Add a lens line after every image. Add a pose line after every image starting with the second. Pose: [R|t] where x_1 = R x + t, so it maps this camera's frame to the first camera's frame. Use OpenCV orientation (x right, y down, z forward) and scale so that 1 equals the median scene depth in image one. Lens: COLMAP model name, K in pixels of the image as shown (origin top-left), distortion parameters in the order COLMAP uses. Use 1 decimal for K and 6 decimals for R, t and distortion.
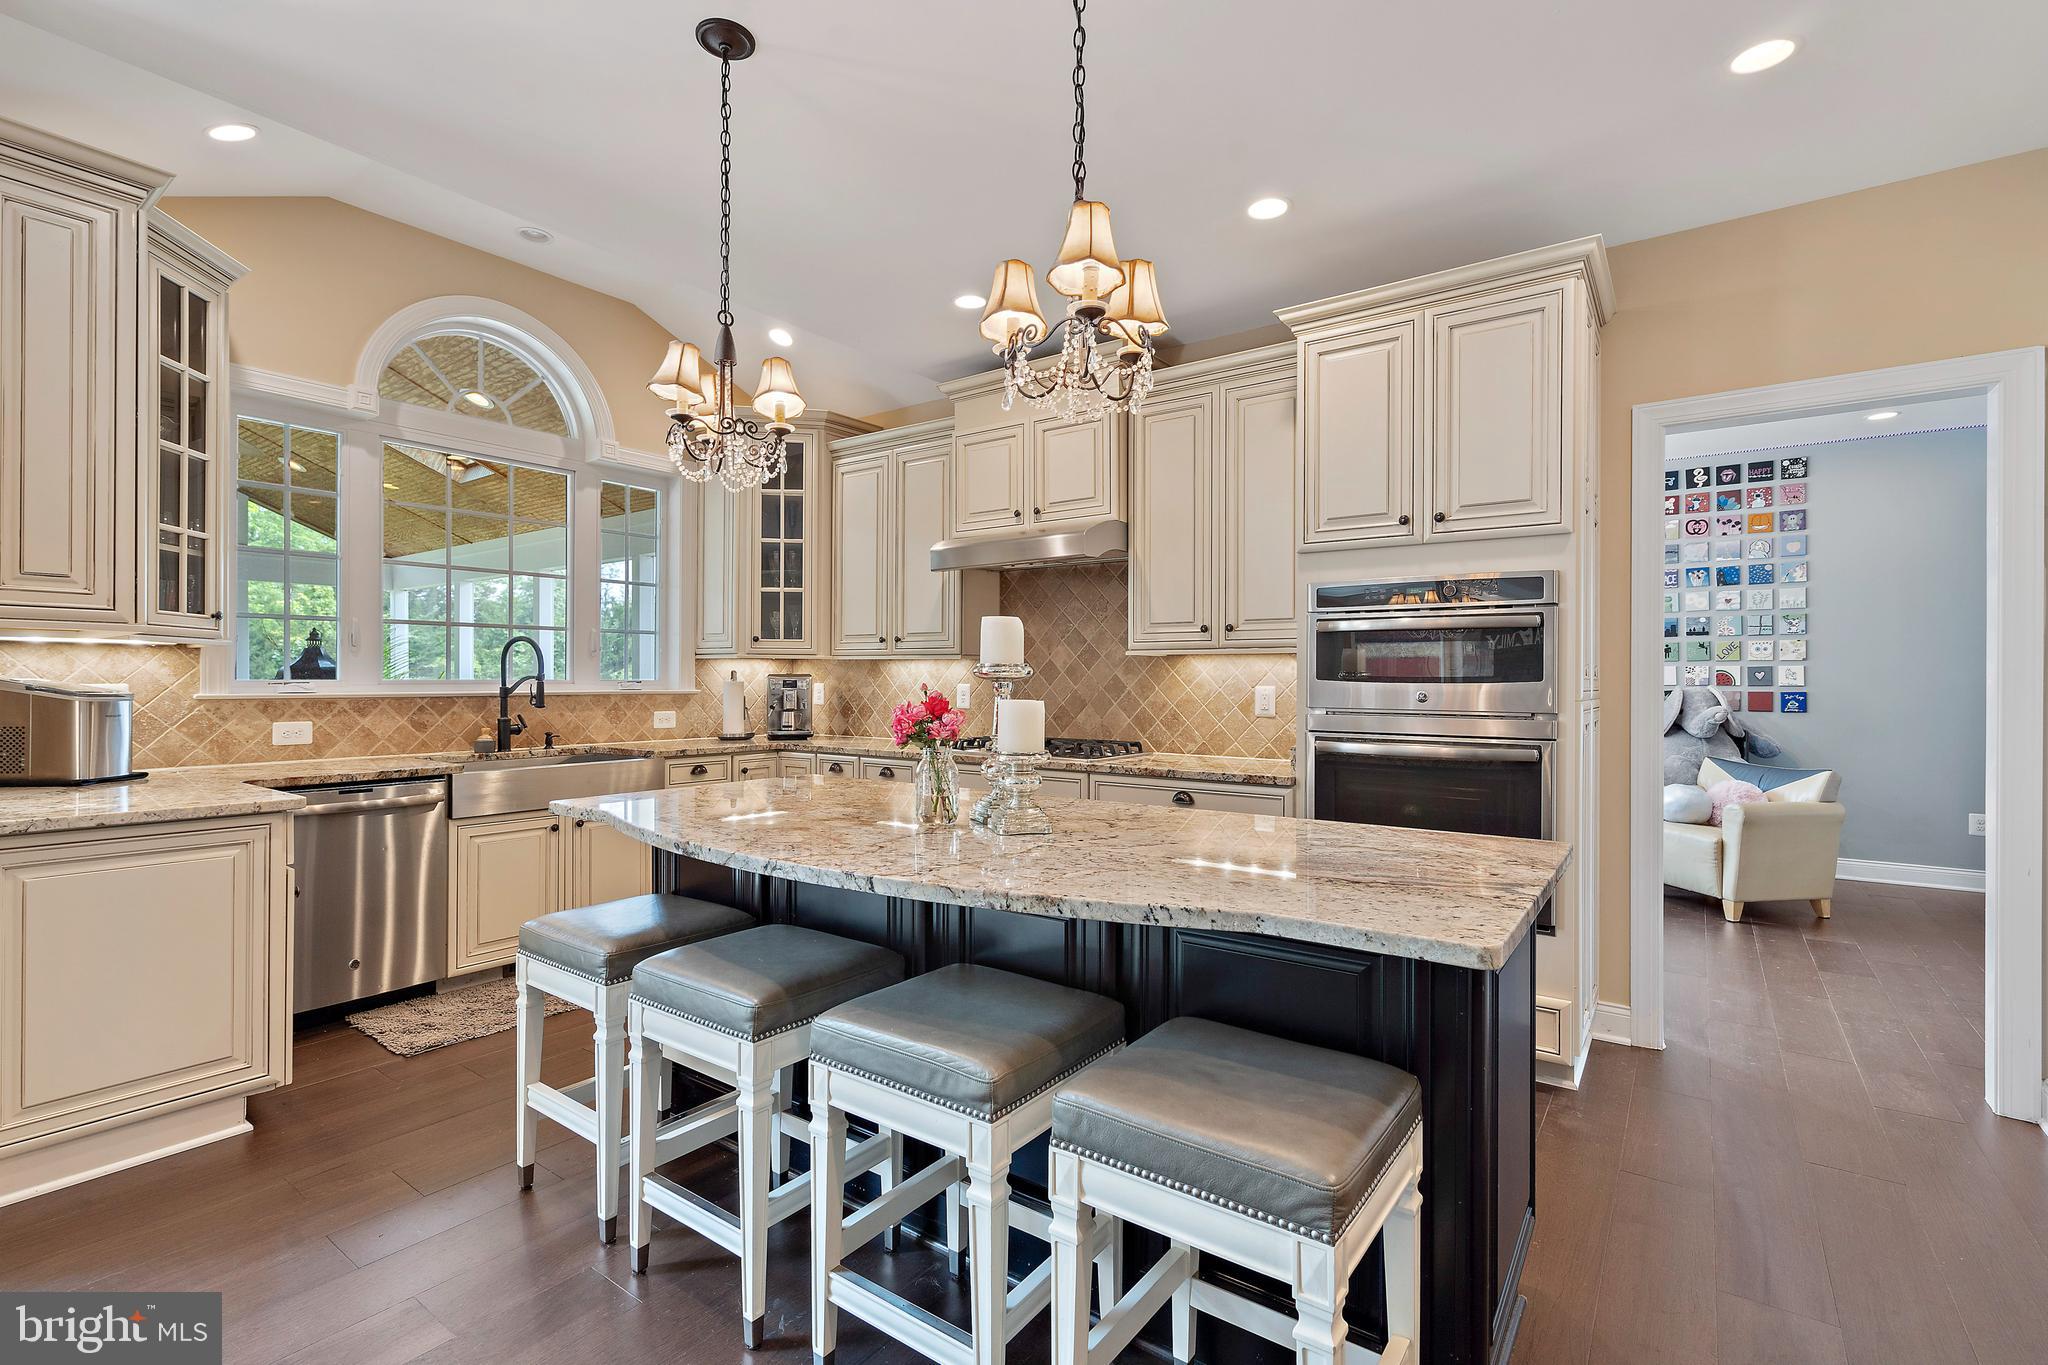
lens RADIAL K [[928.3, 0, 1028.9], [0, 928.3, 674.6], [0, 0, 1]] dist [0.000660, 0.000016]
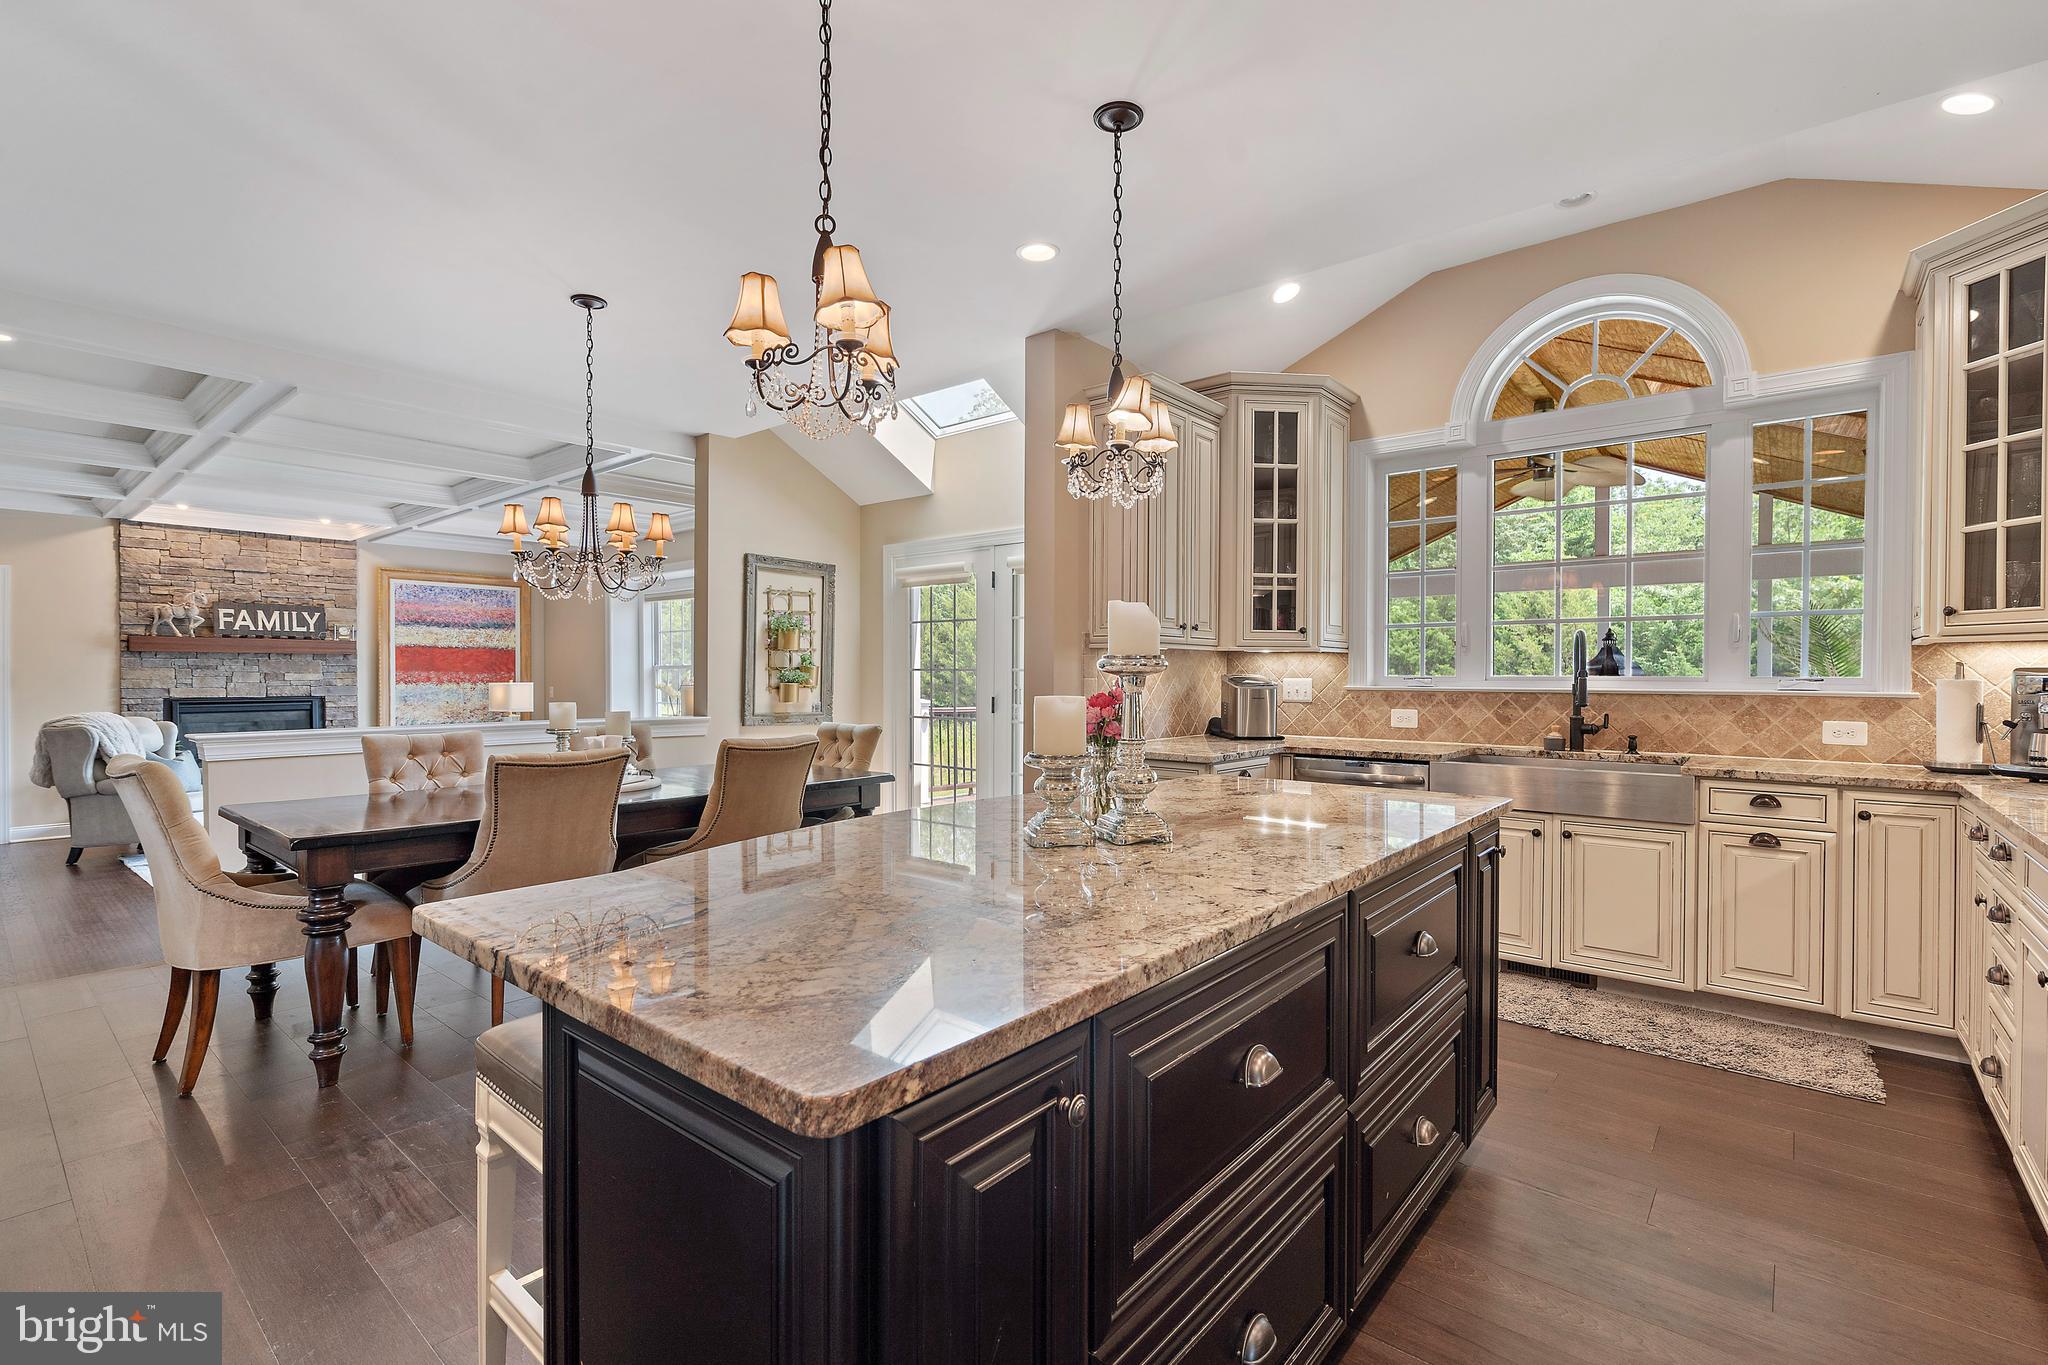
lens RADIAL K [[928.3, 0, 1031.5], [0, 928.3, 683.2], [0, 0, 1]] dist [0.000660, 0.000016]
pose [[-0.067694, 0.007426, -0.997678, 0.415820], [0.001295, 0.999972, 0.007355, 0.004789], [0.997705, -0.000794, -0.067702, 0.492176]]
